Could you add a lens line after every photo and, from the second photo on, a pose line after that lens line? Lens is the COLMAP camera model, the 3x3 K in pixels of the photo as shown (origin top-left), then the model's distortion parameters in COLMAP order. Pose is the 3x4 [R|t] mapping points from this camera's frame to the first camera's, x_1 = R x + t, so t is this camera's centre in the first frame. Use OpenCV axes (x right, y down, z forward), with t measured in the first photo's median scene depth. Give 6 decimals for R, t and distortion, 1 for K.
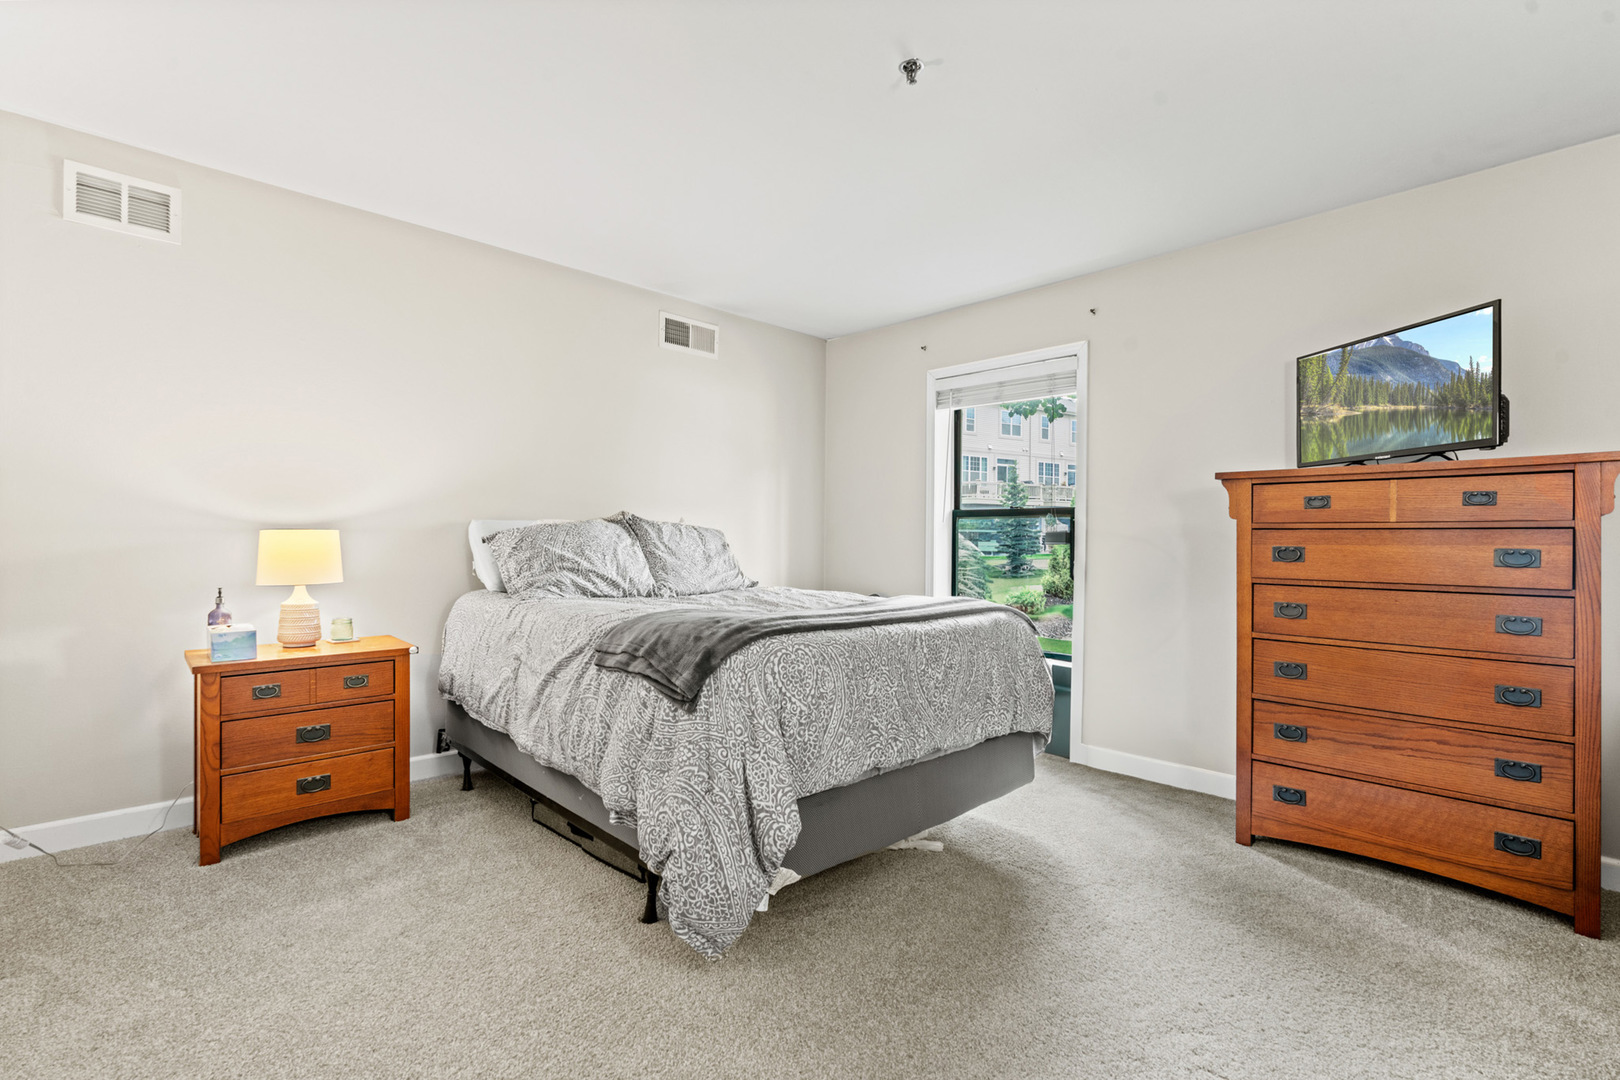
lens RADIAL K [[739.2, 0, 805.8], [0, 739.2, 545.1], [0, 0, 1]] dist [-0.010745, 0.004811]
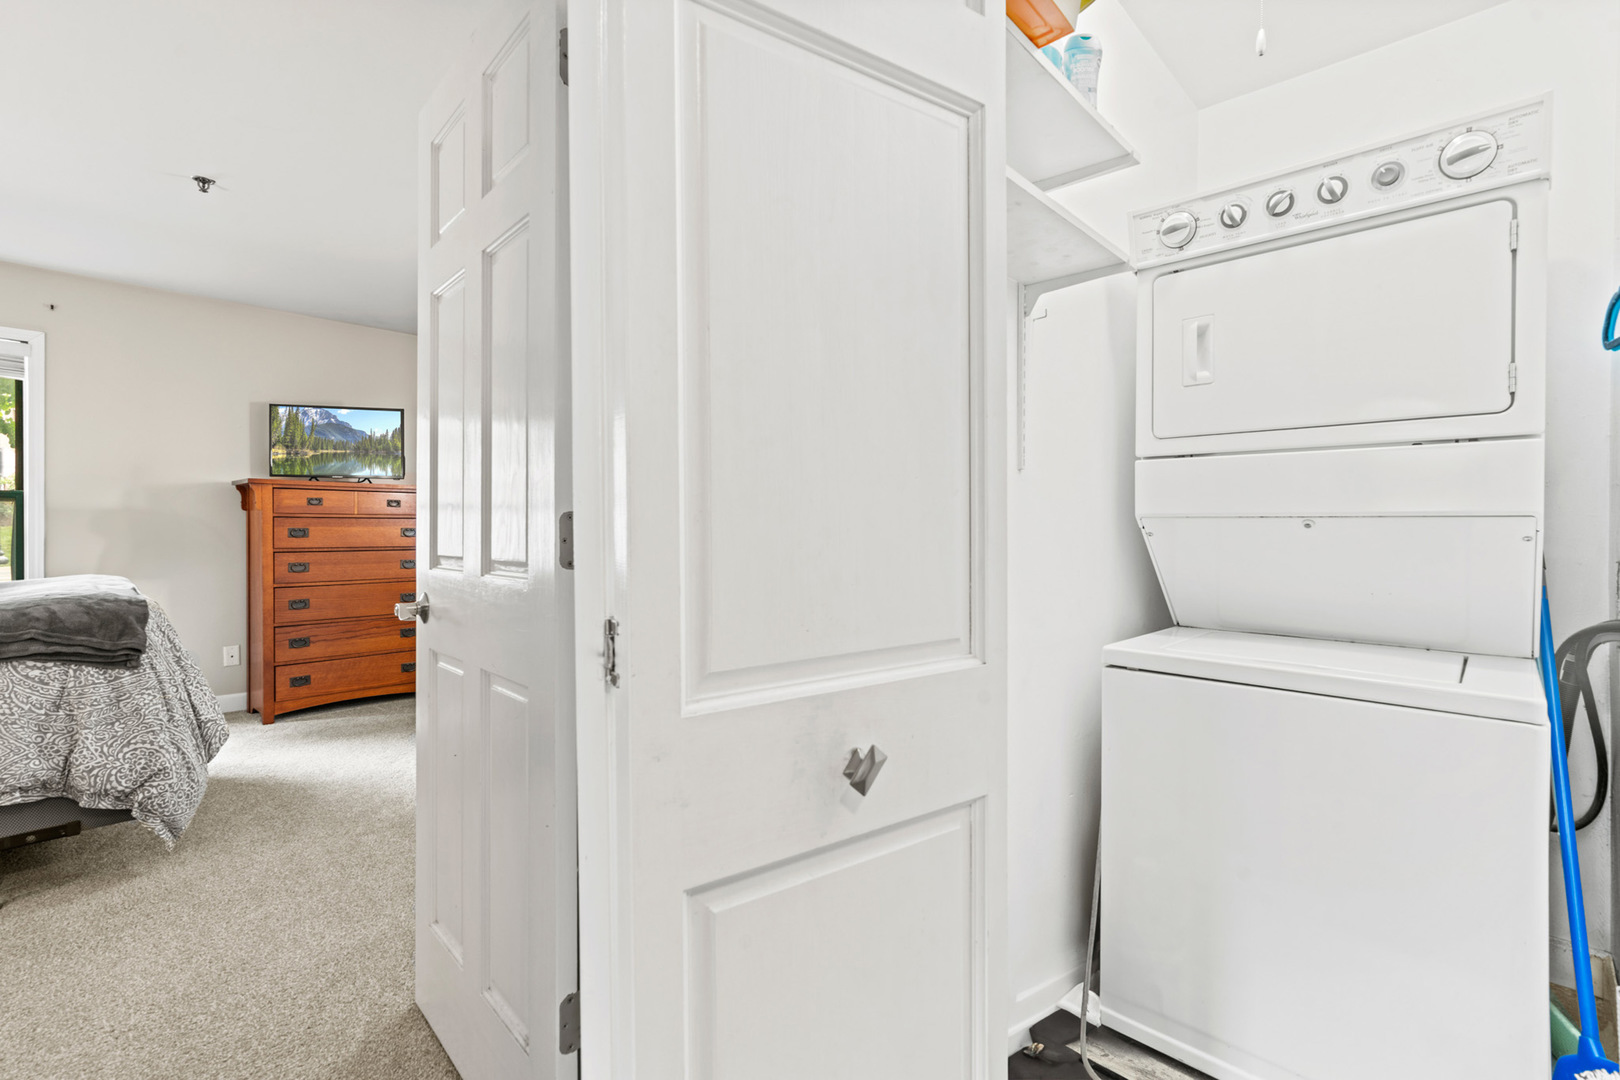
lens RADIAL K [[739.2, 0, 805.4], [0, 739.2, 533.5], [0, 0, 1]] dist [-0.010745, 0.004811]
pose [[-0.042564, -0.017851, 0.998934, -1.026781], [0.003095, 0.999833, 0.017999, -0.011949], [-0.999089, 0.003858, -0.042502, -0.048141]]
